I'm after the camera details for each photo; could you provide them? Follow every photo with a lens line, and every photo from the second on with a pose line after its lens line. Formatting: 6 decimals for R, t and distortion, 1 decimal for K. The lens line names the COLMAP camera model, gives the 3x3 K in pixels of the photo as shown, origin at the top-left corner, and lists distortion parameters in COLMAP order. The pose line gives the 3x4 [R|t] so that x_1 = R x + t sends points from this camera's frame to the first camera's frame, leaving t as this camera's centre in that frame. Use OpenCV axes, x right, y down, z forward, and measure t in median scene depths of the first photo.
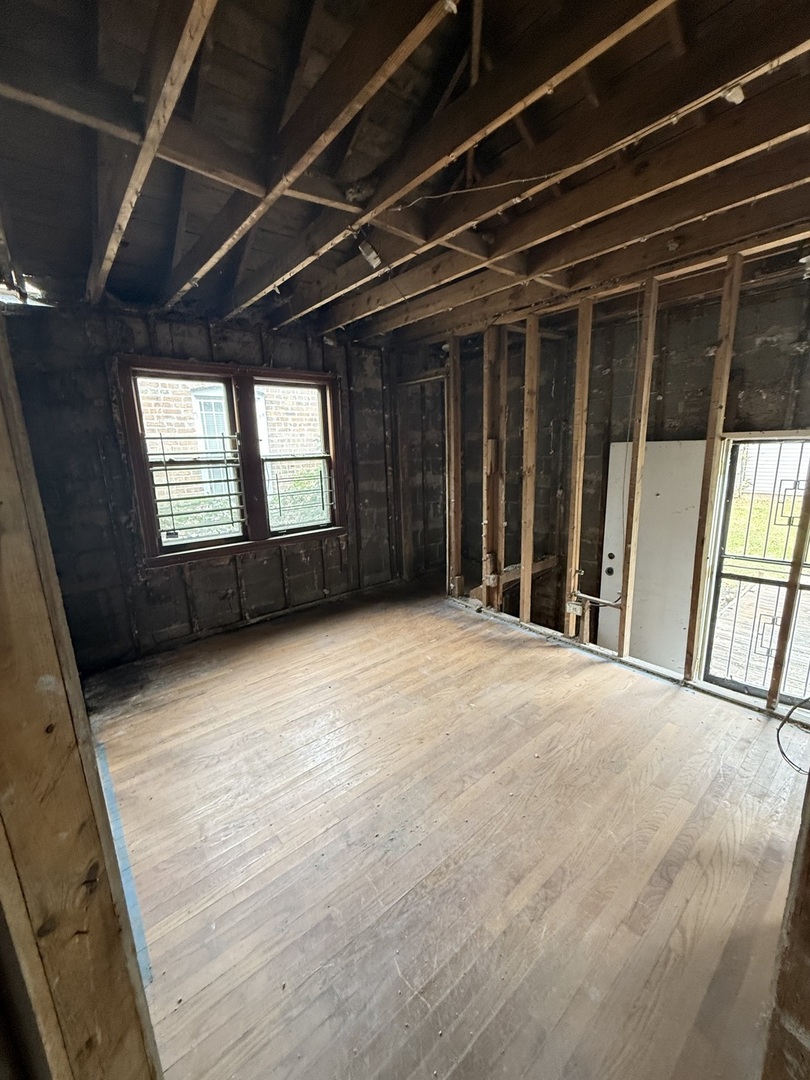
lens RADIAL K [[429.1, 0, 405.2], [0, 429.1, 534.9], [0, 0, 1]] dist [-0.000119, 0.000256]
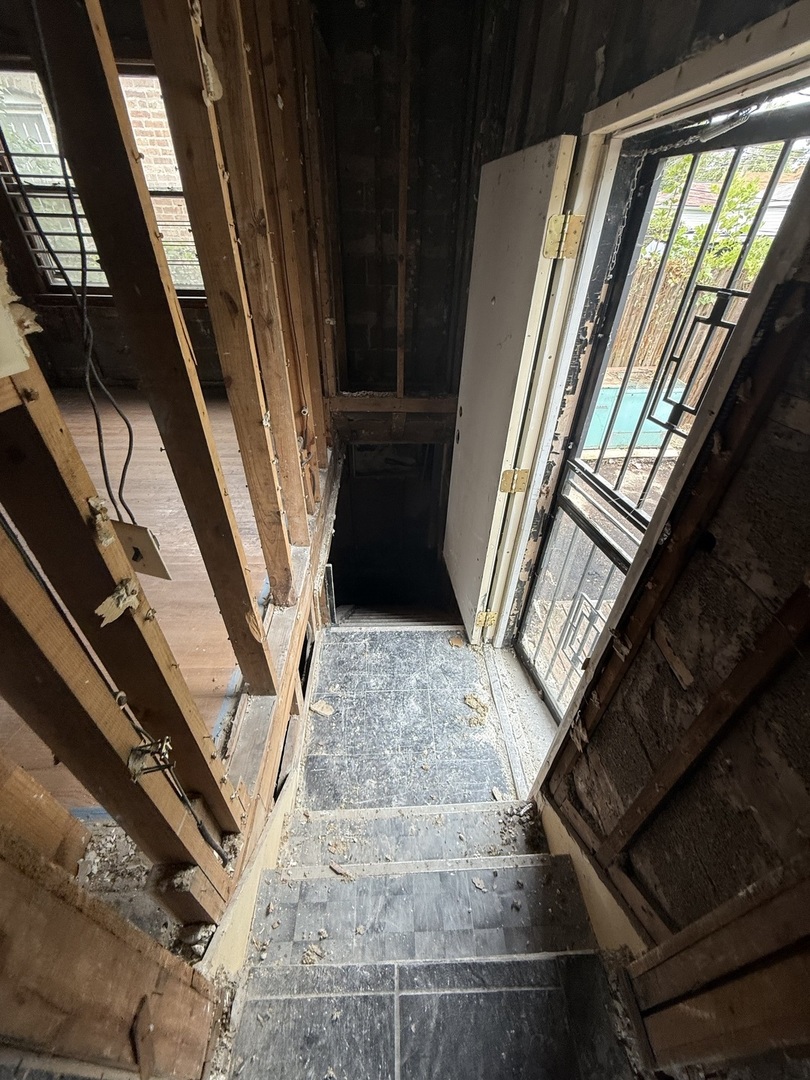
lens RADIAL K [[429.1, 0, 405.2], [0, 429.1, 534.9], [0, 0, 1]] dist [-0.000119, 0.000256]
pose [[0.801044, 0.396016, -0.448888, 0.798946], [-0.165532, 0.867192, 0.469657, -0.076124], [0.575264, -0.301911, 0.760212, 0.469432]]
